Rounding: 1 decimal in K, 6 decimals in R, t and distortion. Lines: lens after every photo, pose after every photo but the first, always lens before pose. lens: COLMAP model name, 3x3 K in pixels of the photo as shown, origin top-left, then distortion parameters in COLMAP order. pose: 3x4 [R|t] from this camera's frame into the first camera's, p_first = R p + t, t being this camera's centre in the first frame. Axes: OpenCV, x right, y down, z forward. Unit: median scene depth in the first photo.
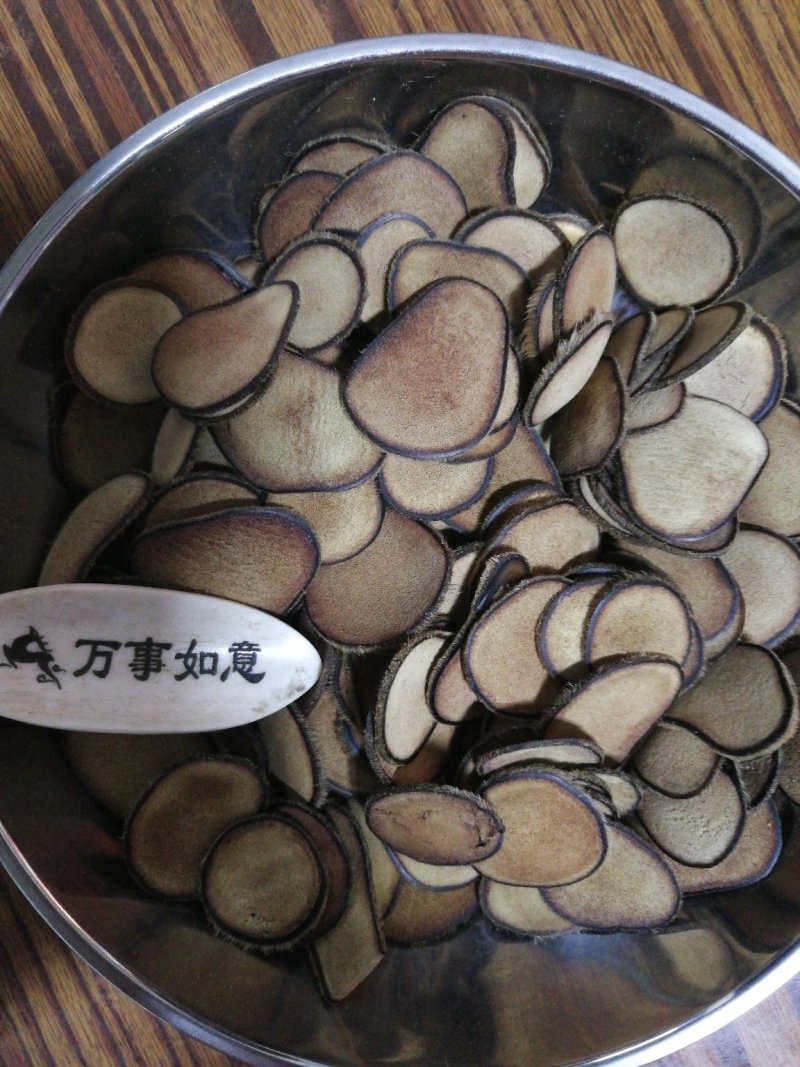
lens RADIAL K [[739.6, 0, 400.0], [0, 739.6, 533.5], [0, 0, 1]] dist [-0.081976, 0.002478]
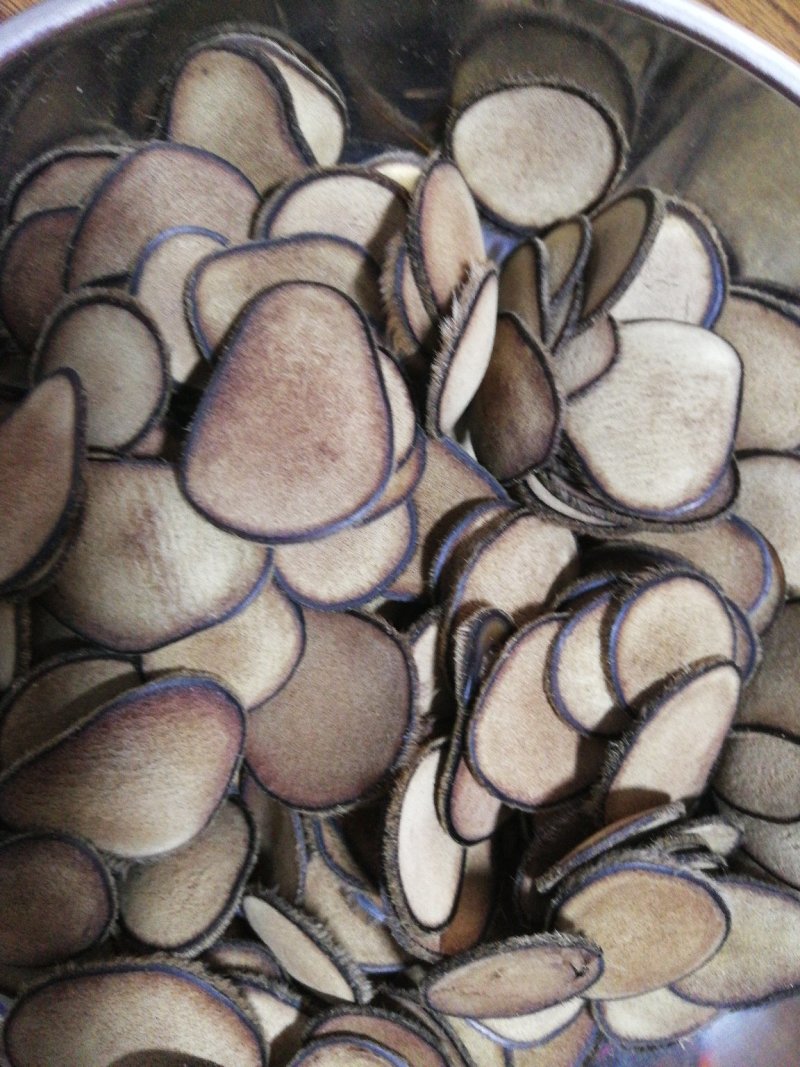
lens RADIAL K [[780.8, 0, 400.0], [0, 780.8, 533.5], [0, 0, 1]] dist [-0.101330, 0.044739]
pose [[0.929535, -0.360643, 0.076820, 0.043211], [0.359503, 0.932703, 0.028670, -0.096079], [-0.081990, 0.000968, 0.996633, 0.222425]]
